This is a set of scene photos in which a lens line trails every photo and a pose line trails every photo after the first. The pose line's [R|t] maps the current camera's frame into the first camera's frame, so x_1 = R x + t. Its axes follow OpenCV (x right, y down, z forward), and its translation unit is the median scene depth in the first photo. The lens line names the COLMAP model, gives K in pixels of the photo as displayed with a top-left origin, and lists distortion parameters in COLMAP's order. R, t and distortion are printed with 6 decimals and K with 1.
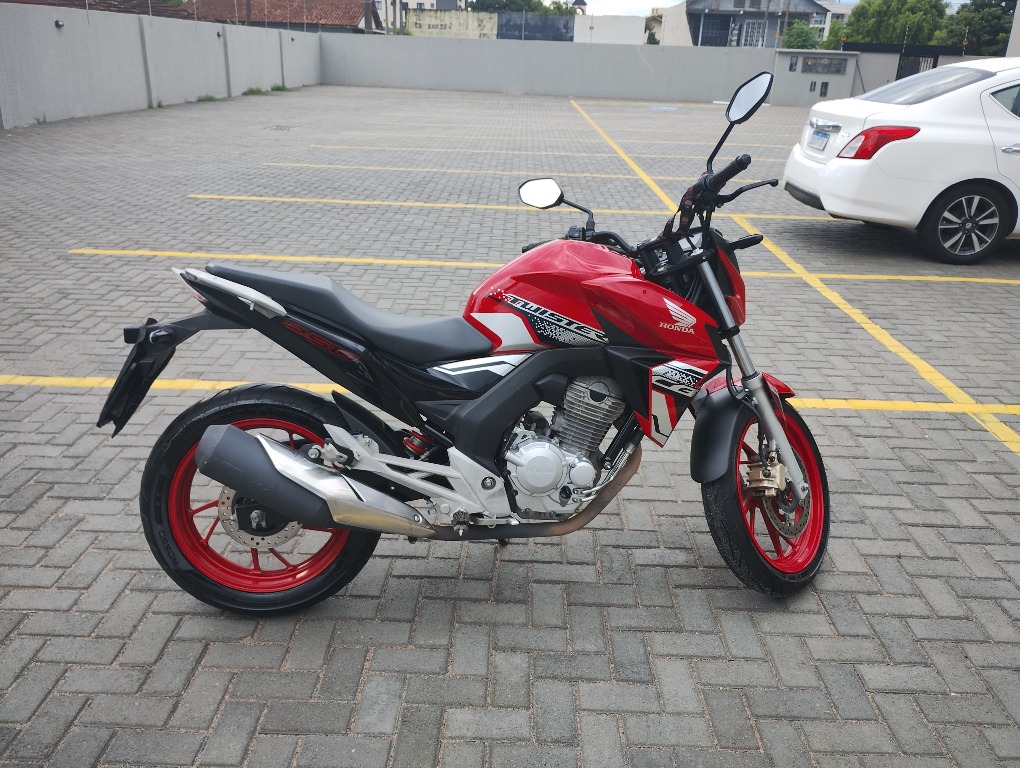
lens RADIAL K [[847.0, 0, 509.1], [0, 847.0, 380.7], [0, 0, 1]] dist [0.065251, -0.094492]
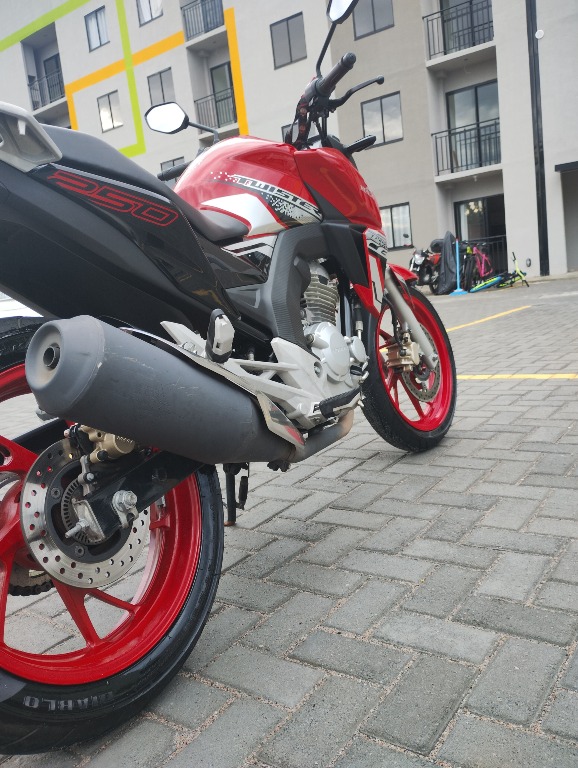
lens RADIAL K [[637.7, 0, 292.2], [0, 637.7, 384.3], [0, 0, 1]] dist [0.065251, -0.094492]
pose [[0.565673, -0.221866, 0.794222, -0.551777], [0.416634, 0.908053, -0.043077, 0.147724], [-0.711639, 0.355267, 0.606098, 0.627657]]
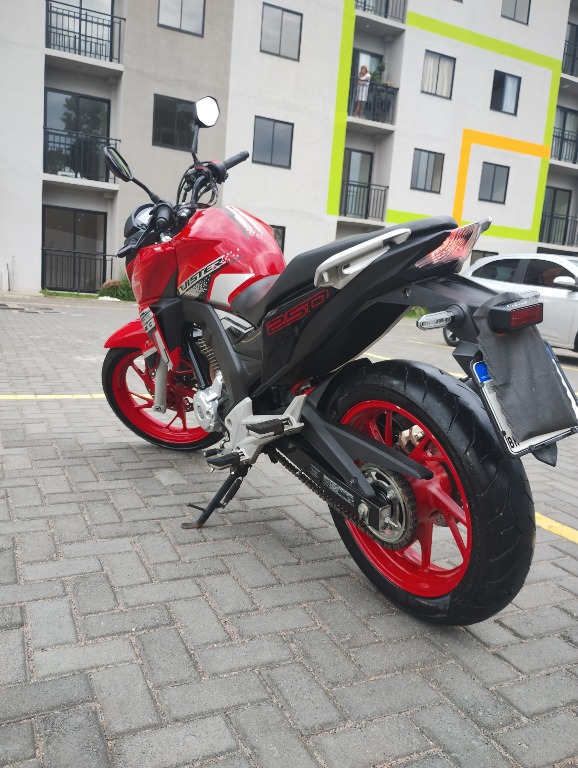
lens RADIAL K [[637.7, 0, 292.2], [0, 637.7, 384.3], [0, 0, 1]] dist [0.065251, -0.094492]
pose [[-0.447810, -0.203362, 0.870695, -0.823977], [0.235401, 0.912623, 0.334225, -0.223348], [-0.862585, 0.354632, -0.360809, 1.367163]]
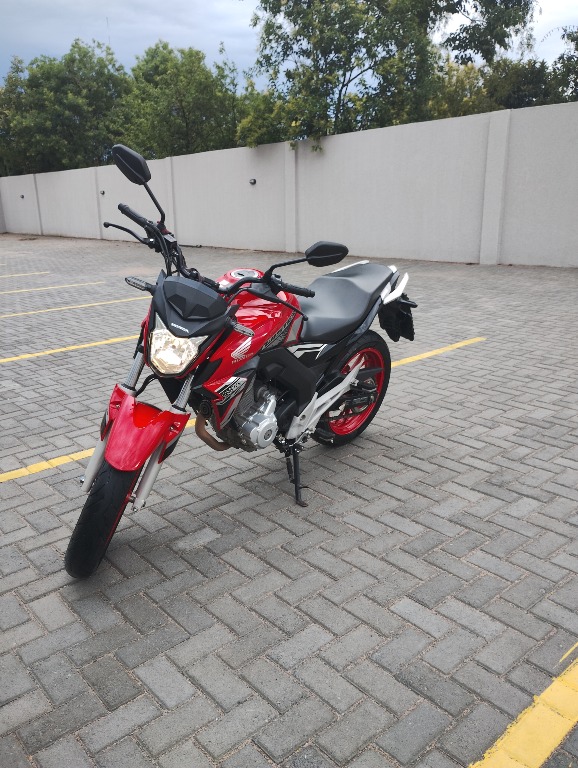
lens RADIAL K [[630.6, 0, 288.6], [0, 630.6, 390.2], [0, 0, 1]] dist [0.060331, -0.090804]
pose [[-0.737715, 0.187905, -0.648435, 0.763729], [-0.234581, 0.829293, 0.507193, -0.565853], [0.633047, 0.526275, -0.567703, 1.796742]]
